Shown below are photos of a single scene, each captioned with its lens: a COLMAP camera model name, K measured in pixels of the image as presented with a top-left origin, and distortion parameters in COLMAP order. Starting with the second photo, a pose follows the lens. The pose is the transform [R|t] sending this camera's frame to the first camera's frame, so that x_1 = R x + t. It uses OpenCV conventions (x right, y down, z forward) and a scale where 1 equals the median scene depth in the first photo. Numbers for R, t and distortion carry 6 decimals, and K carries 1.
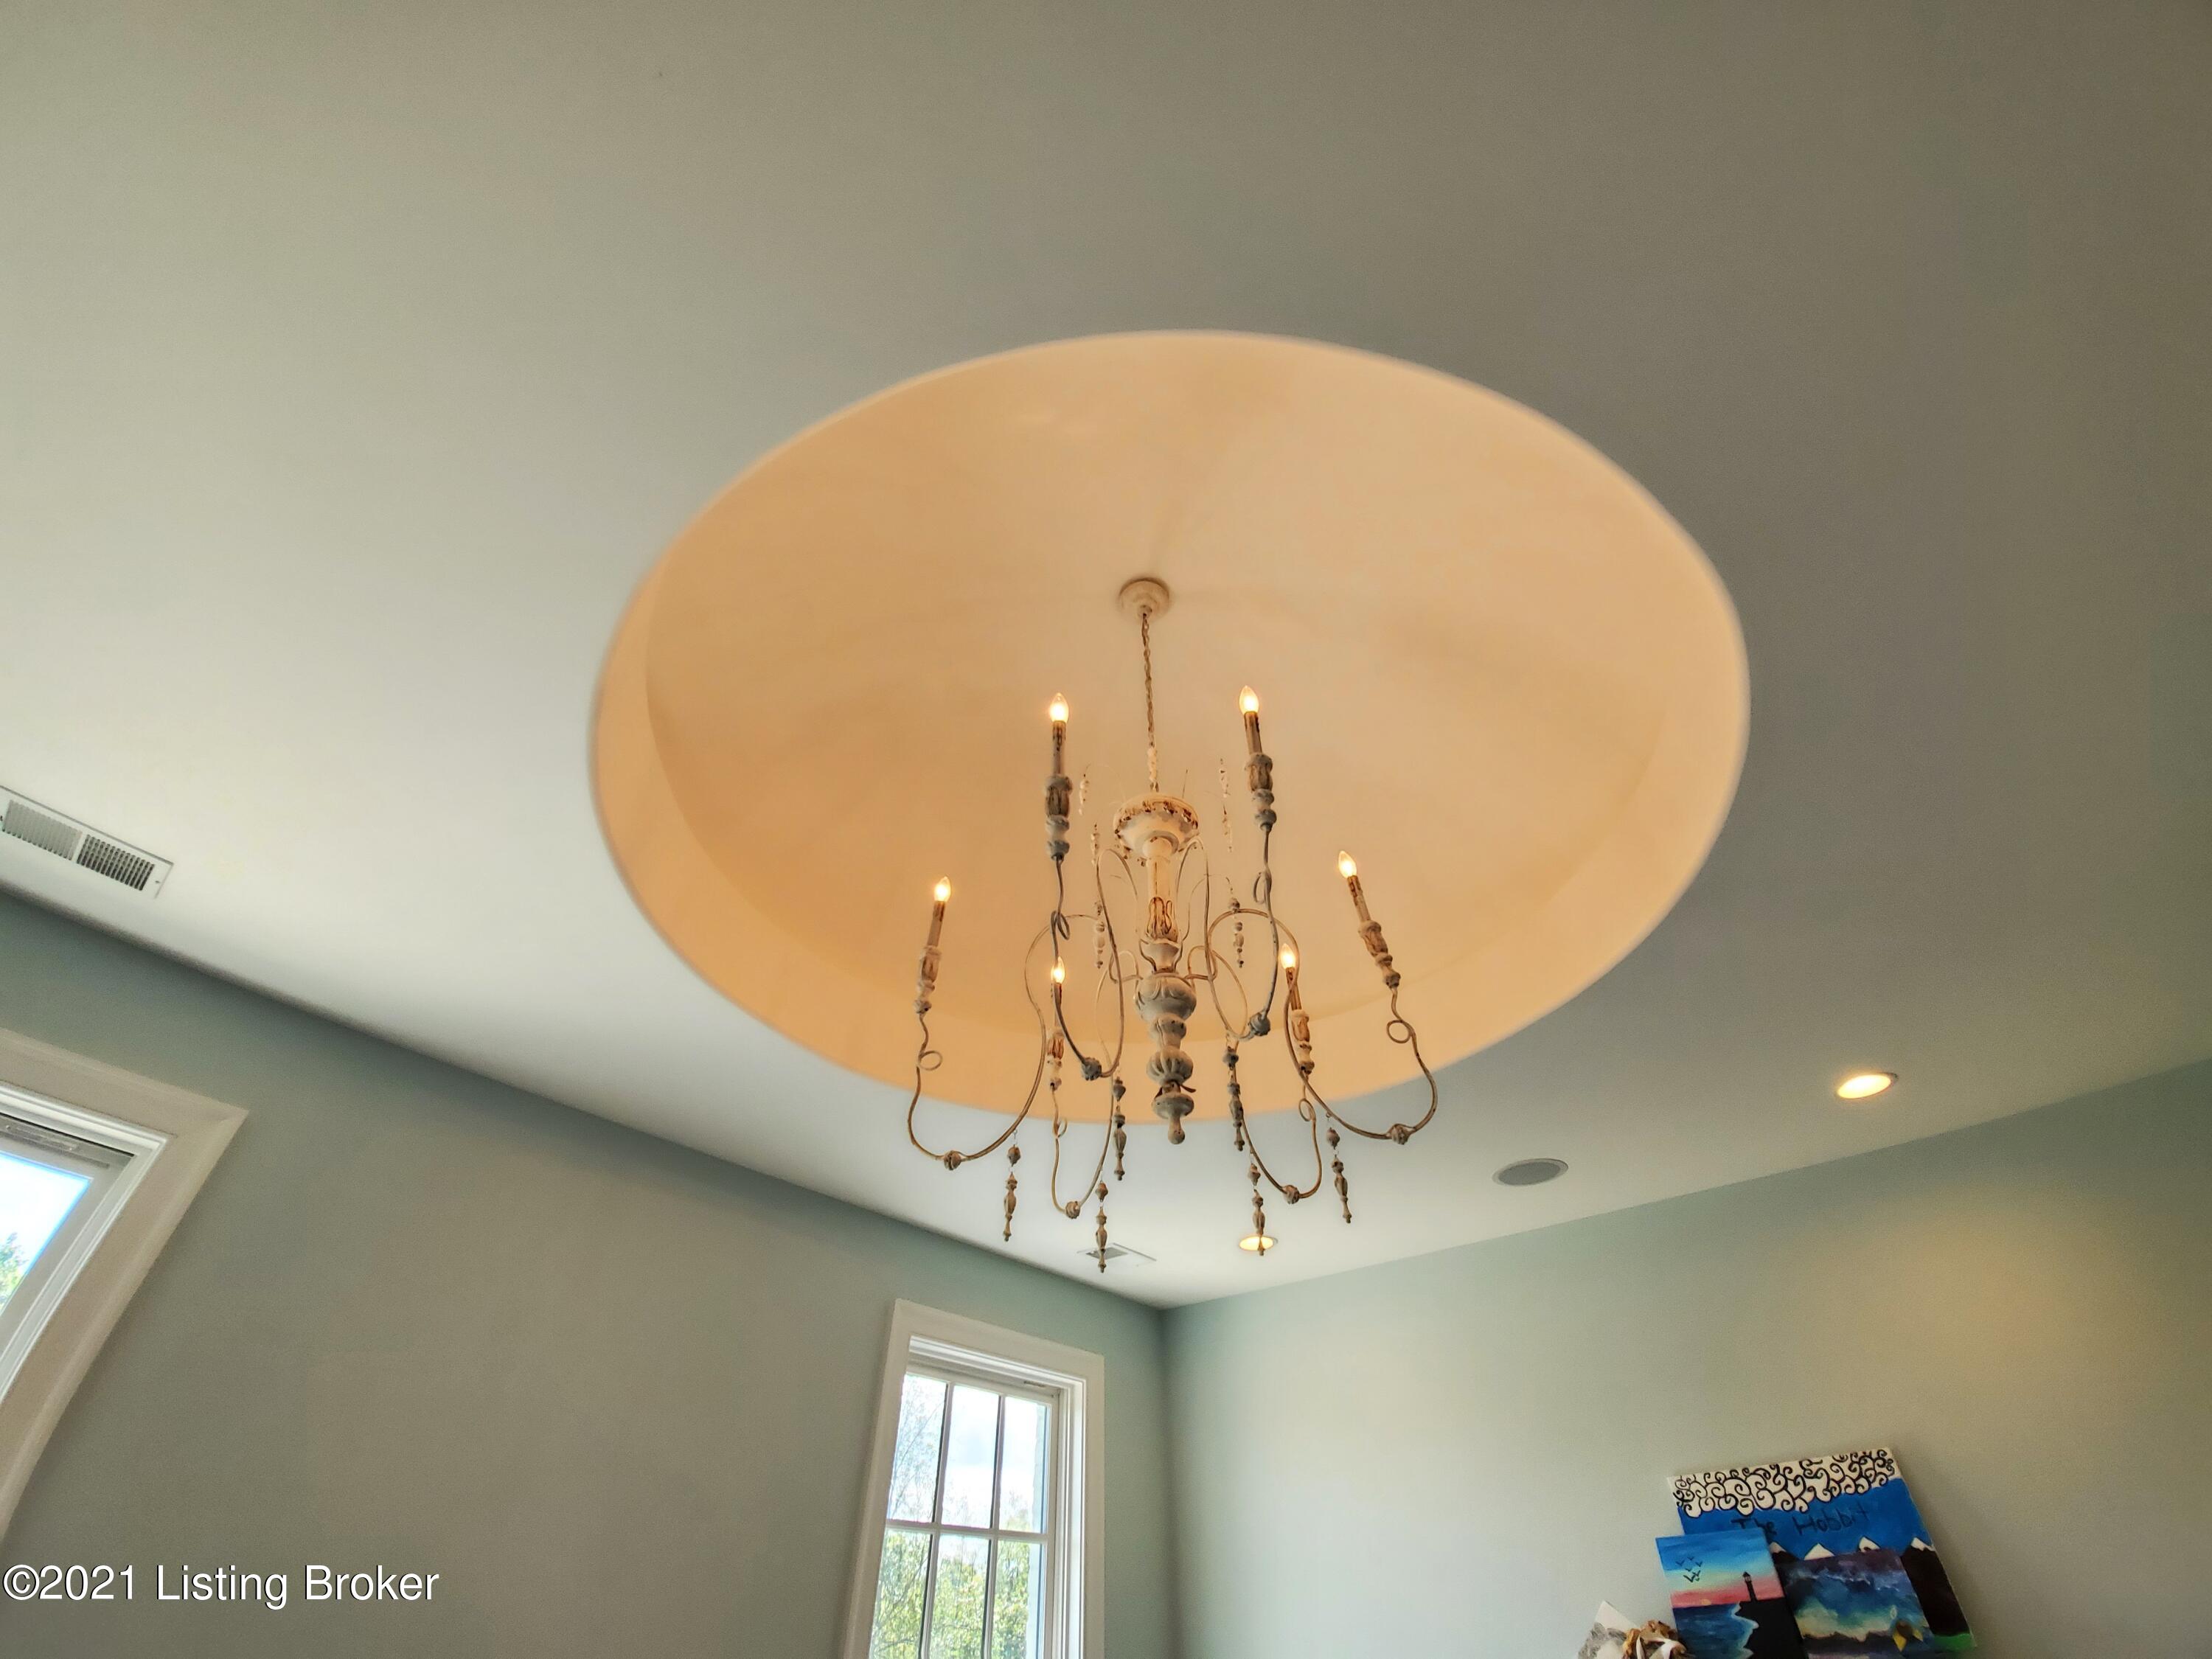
lens RADIAL K [[884.5, 0, 1097.4], [0, 884.5, 809.9], [0, 0, 1]] dist [-0.016581, -0.006511]
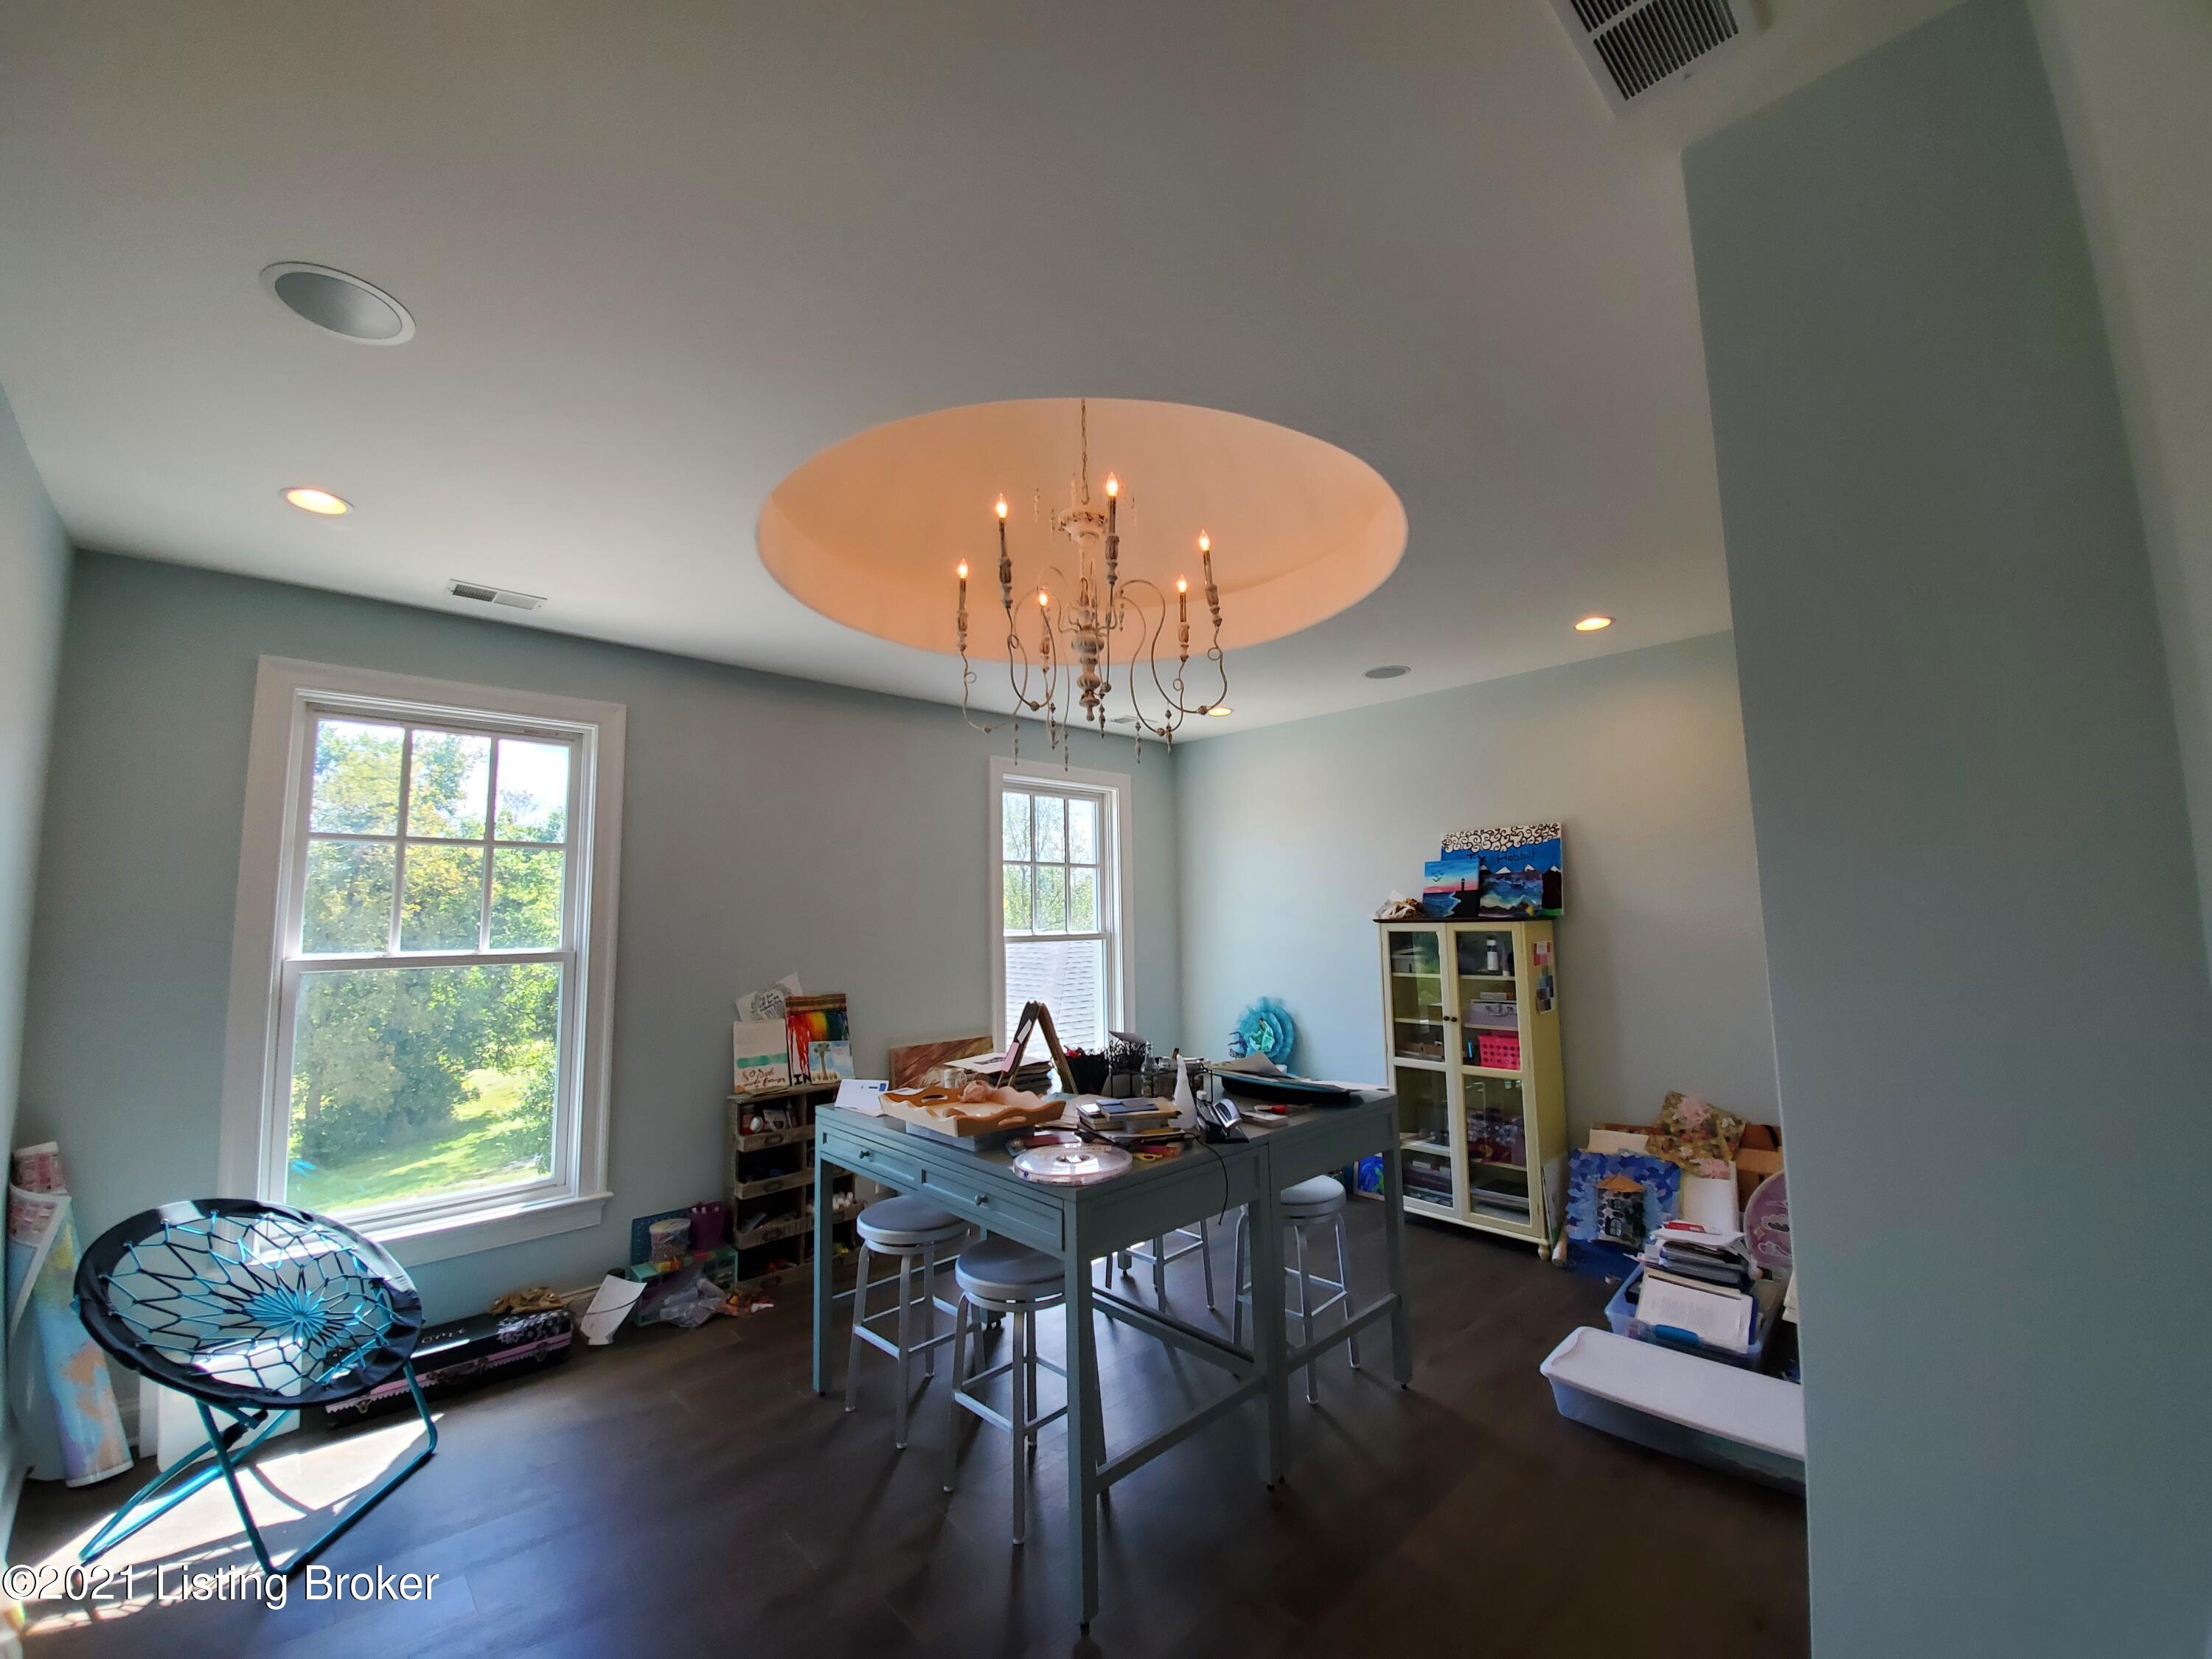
lens RADIAL K [[884.5, 0, 1109.1], [0, 884.5, 827.0], [0, 0, 1]] dist [-0.016581, -0.006511]
pose [[0.993484, -0.029979, -0.109954, 0.214326], [0.090984, 0.789641, 0.606785, -0.411312], [0.068633, -0.612836, 0.787224, -0.474732]]
